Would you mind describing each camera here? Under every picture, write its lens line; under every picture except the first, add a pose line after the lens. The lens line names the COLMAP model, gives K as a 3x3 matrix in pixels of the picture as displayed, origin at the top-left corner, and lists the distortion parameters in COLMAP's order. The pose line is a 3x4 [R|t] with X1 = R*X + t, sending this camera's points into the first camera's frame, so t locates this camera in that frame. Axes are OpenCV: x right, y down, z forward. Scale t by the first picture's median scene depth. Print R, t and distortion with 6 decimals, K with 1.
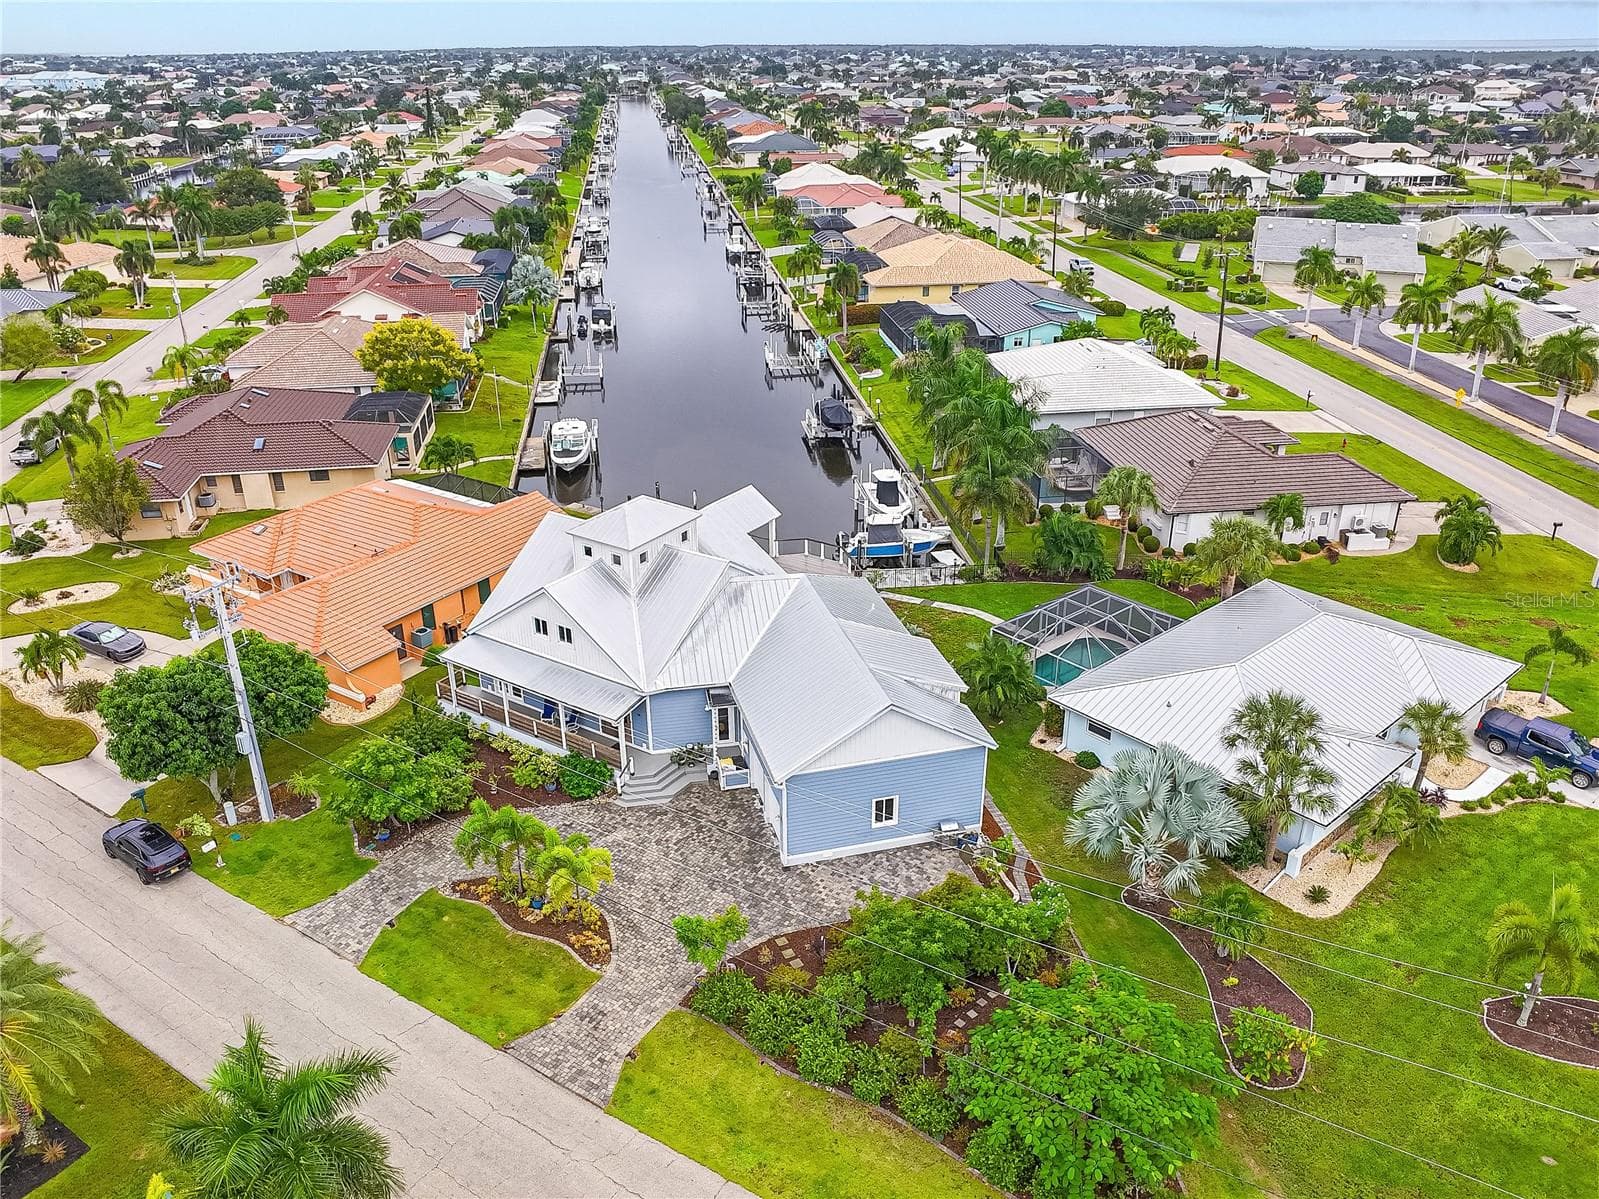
lens RADIAL K [[1222.7, 0, 799.3], [0, 1222.7, 599.0], [0, 0, 1]] dist [-0.023361, -0.017153]
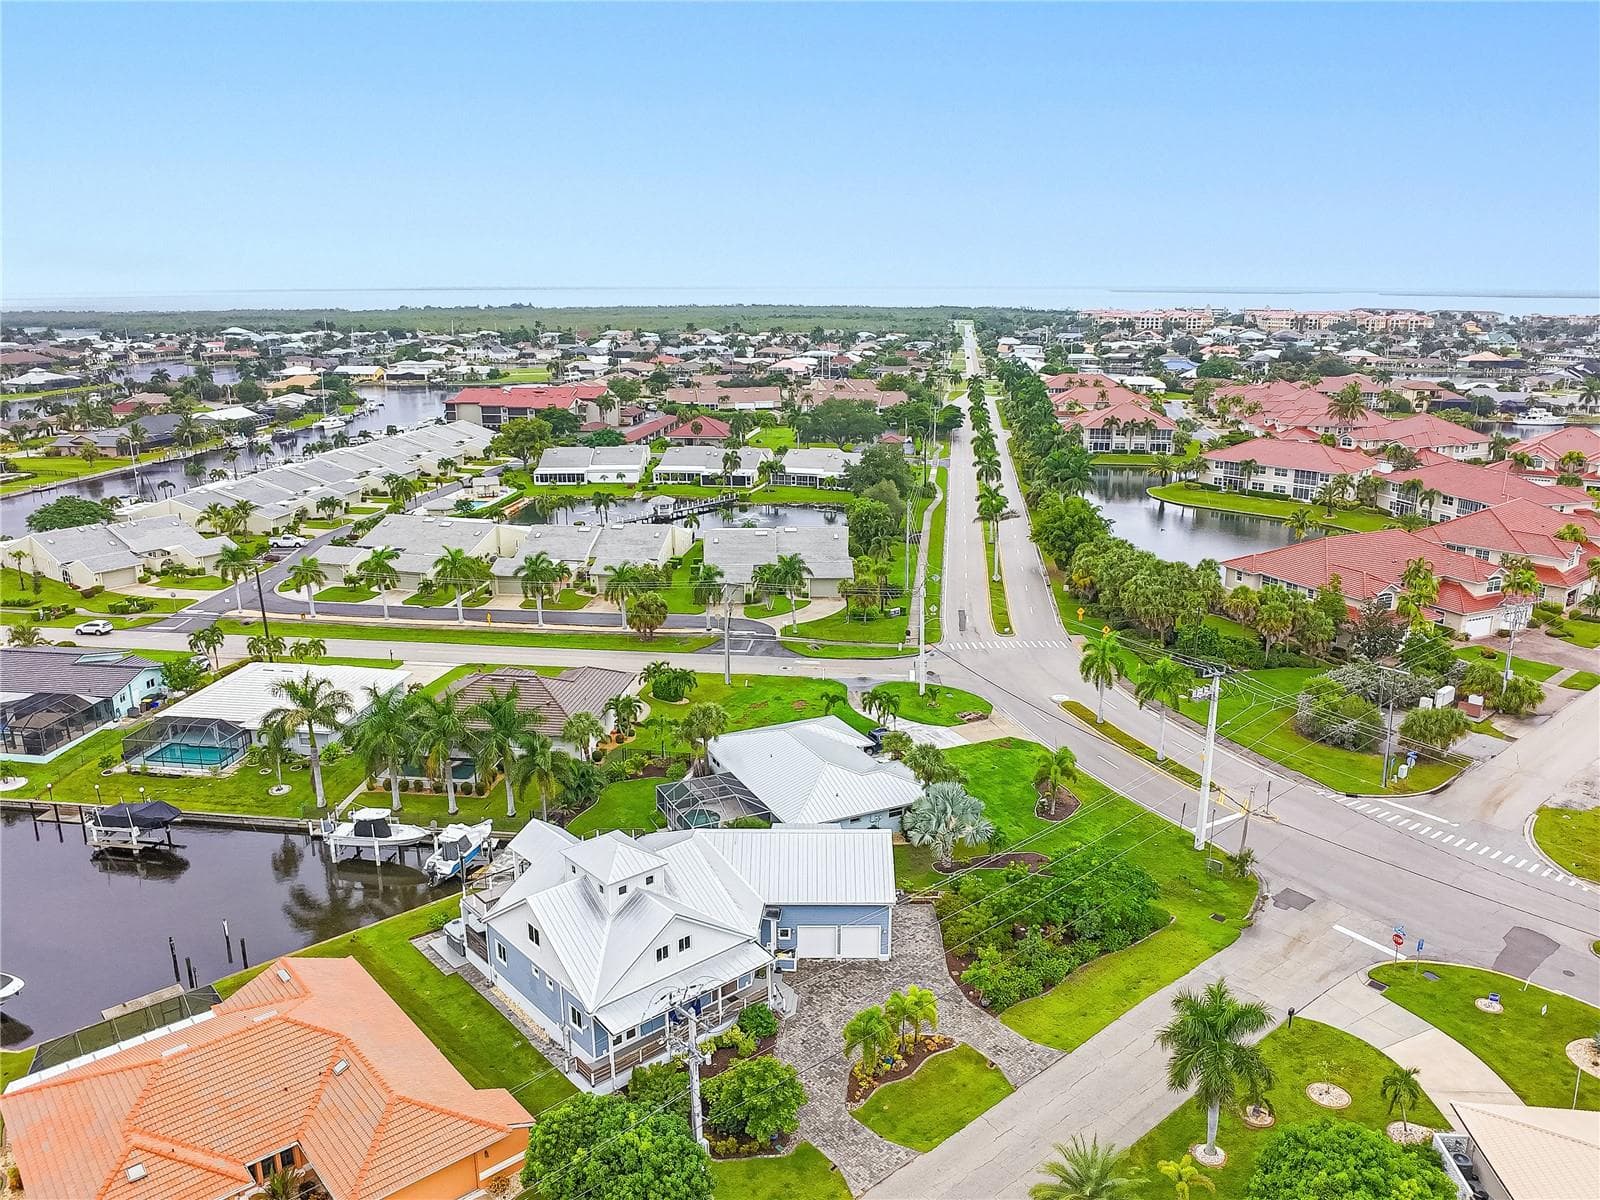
lens RADIAL K [[1190.1, 0, 809.1], [0, 1190.1, 595.6], [0, 0, 1]] dist [-0.020233, -0.024630]
pose [[0.261274, -0.242722, 0.934249, -0.840933], [0.406506, 0.905523, 0.121575, -0.270762], [-0.875493, 0.348013, 0.335258, 0.254275]]
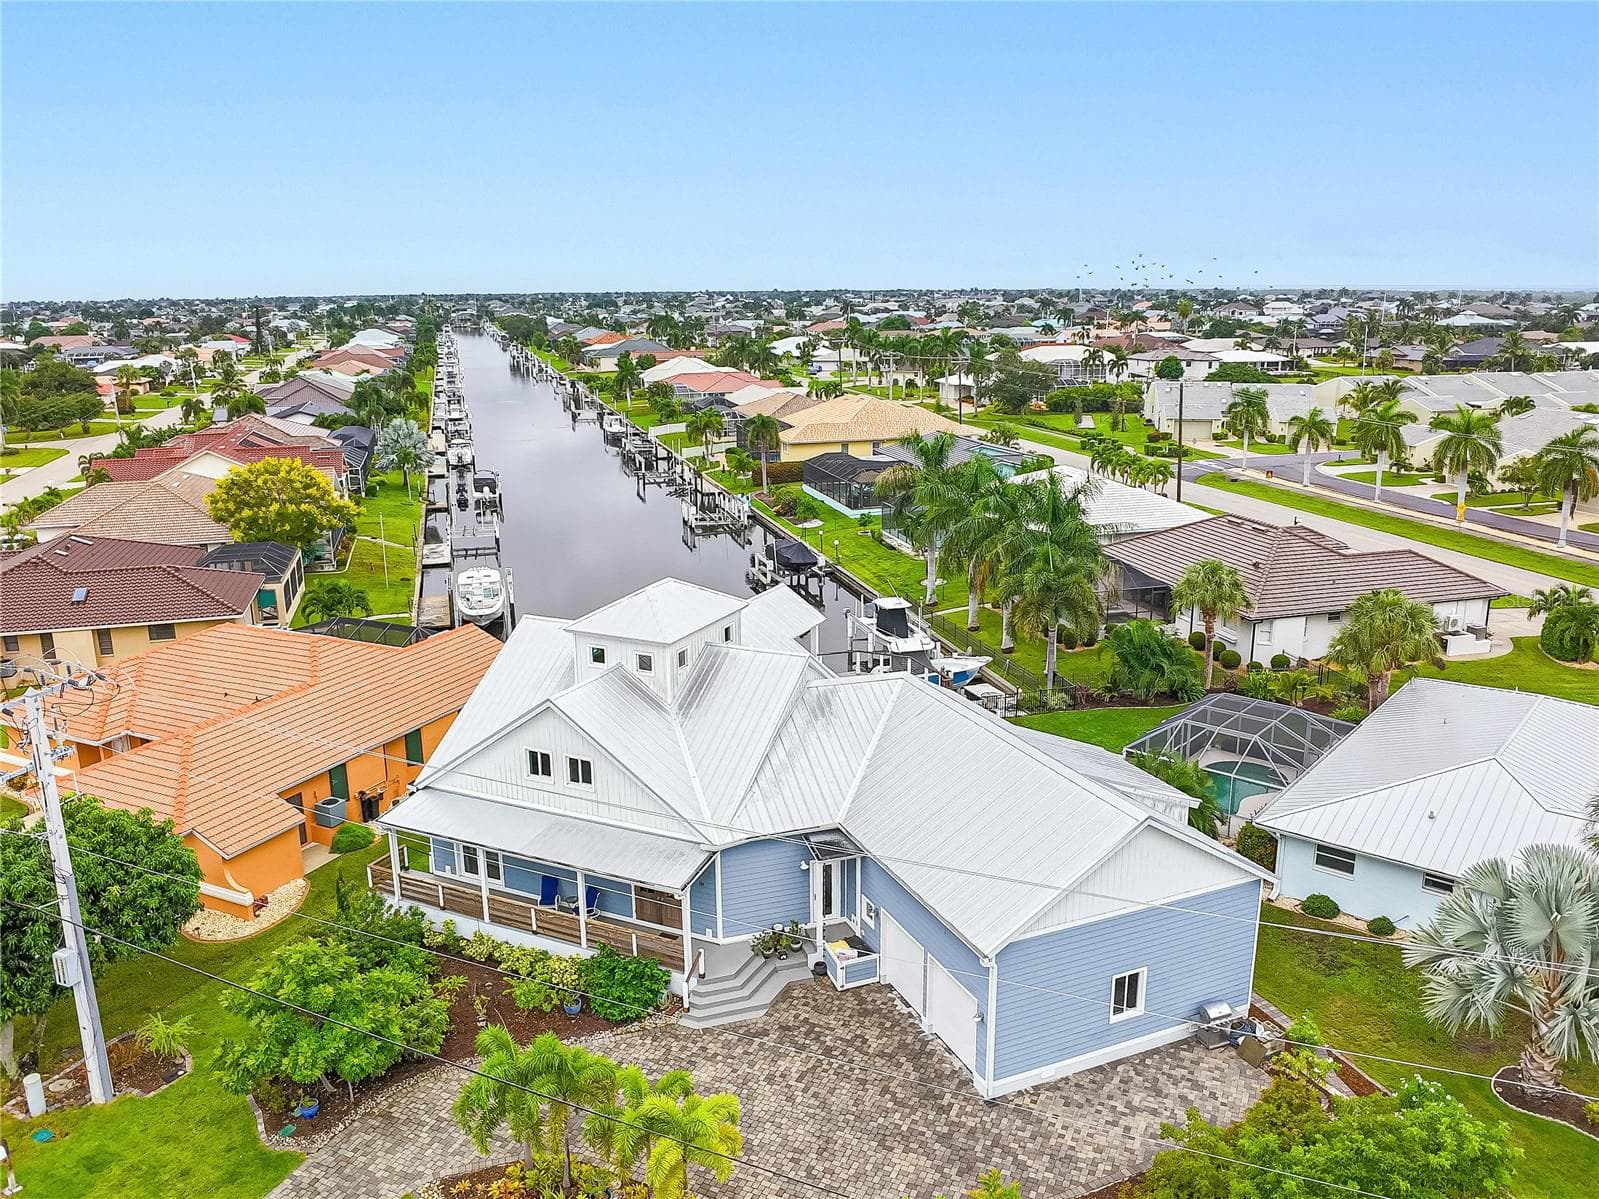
lens RADIAL K [[1231.3, 0, 799.9], [0, 1231.3, 595.6], [0, 0, 1]] dist [-0.028026, -0.013314]
pose [[0.989586, -0.038302, 0.138757, -0.113739], [0.063800, 0.980803, -0.184269, 0.046696], [-0.129035, 0.191203, 0.973032, 0.218644]]
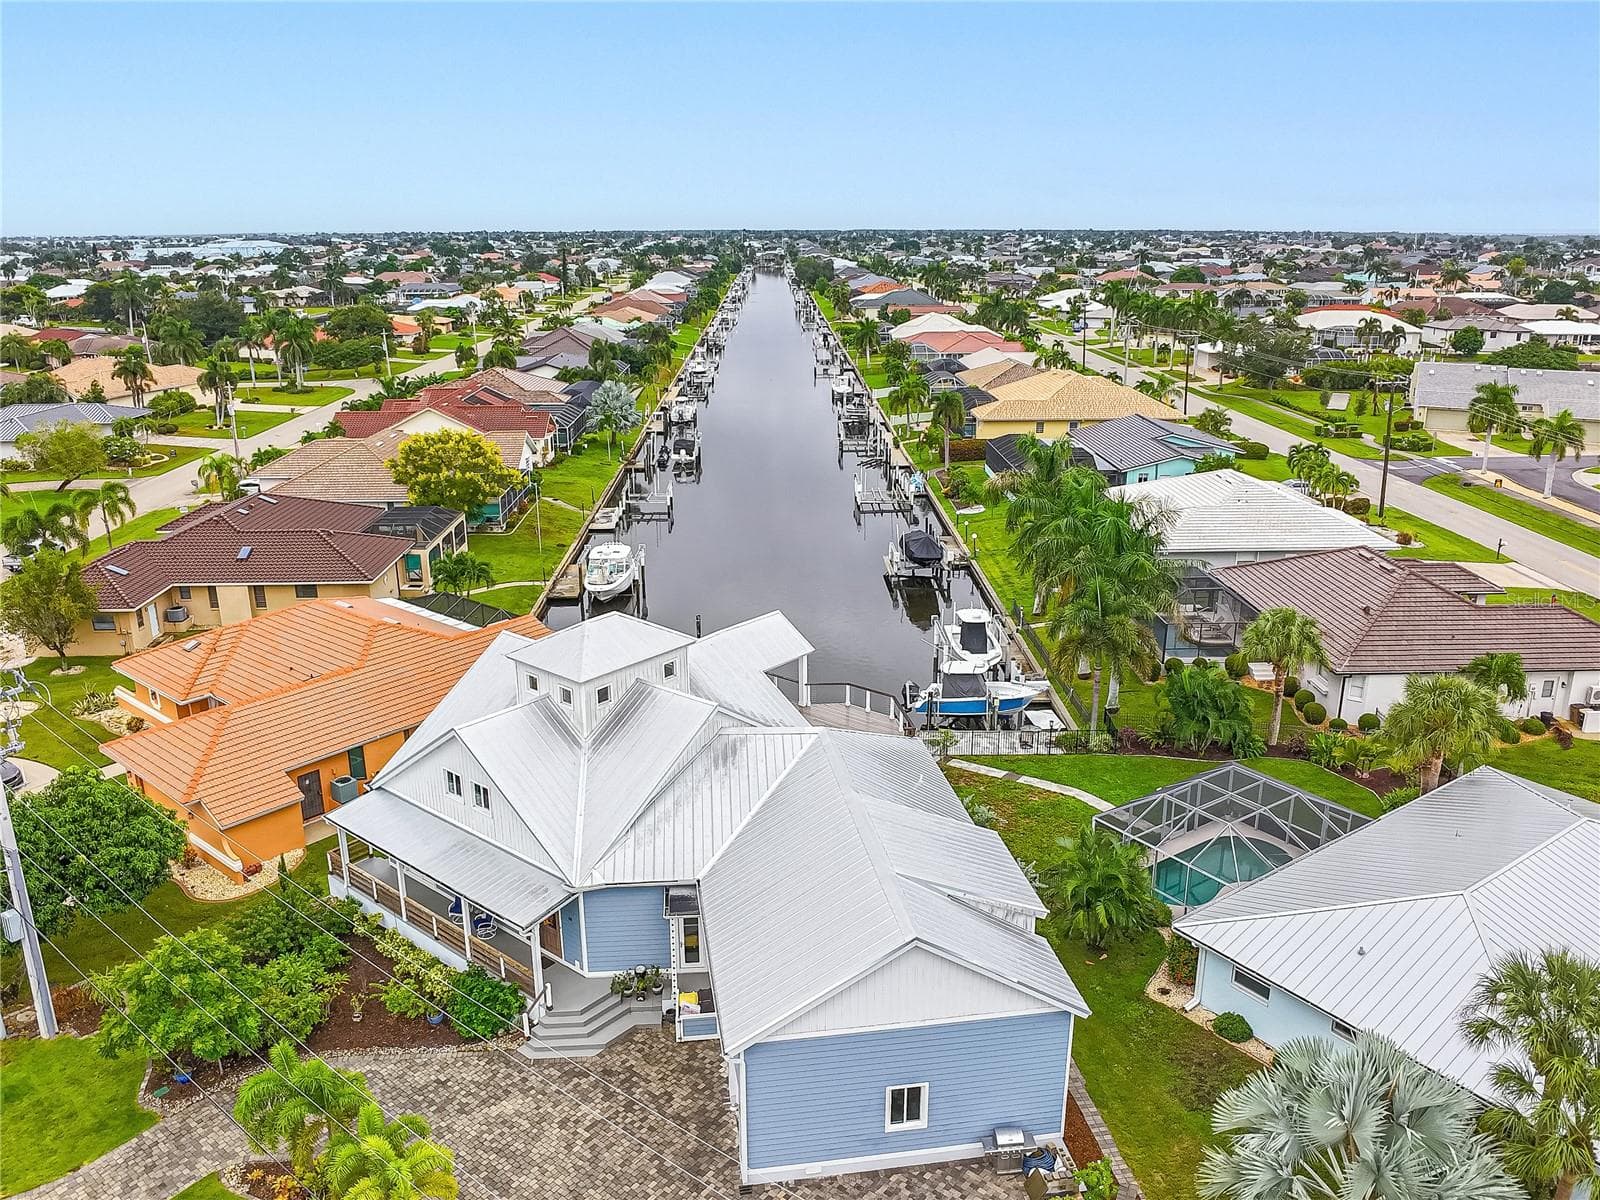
lens RADIAL K [[1213.7, 0, 798.6], [0, 1213.7, 595.8], [0, 0, 1]] dist [-0.016709, -0.032862]
pose [[0.993952, 0.034467, -0.104263, 0.043895], [-0.048390, 0.989784, -0.134113, -0.000783], [0.098575, 0.138348, 0.985466, 0.212234]]
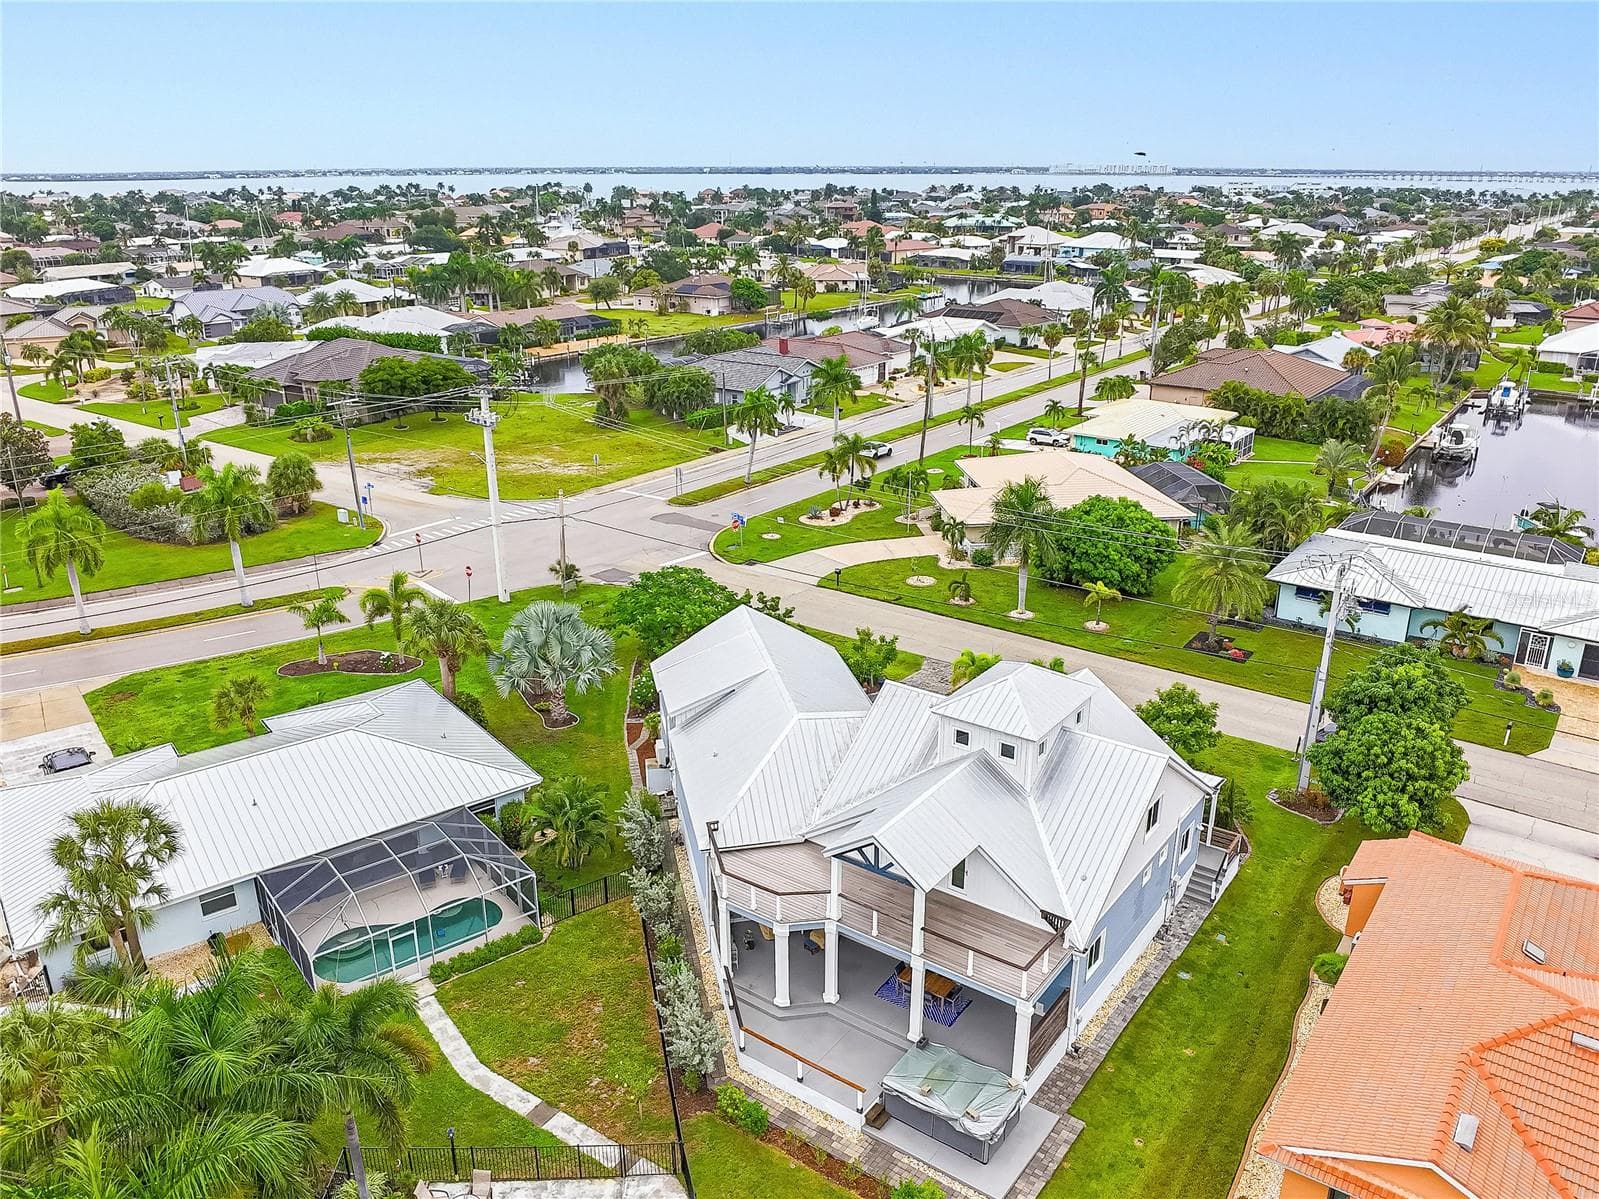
lens RADIAL K [[1200.1, 0, 803.9], [0, 1200.1, 597.5], [0, 0, 1]] dist [-0.023079, -0.013390]
pose [[-0.998799, -0.010028, 0.047955, -0.027541], [0.026753, 0.708371, 0.705334, -0.473526], [-0.041043, 0.705770, -0.707252, 1.109386]]
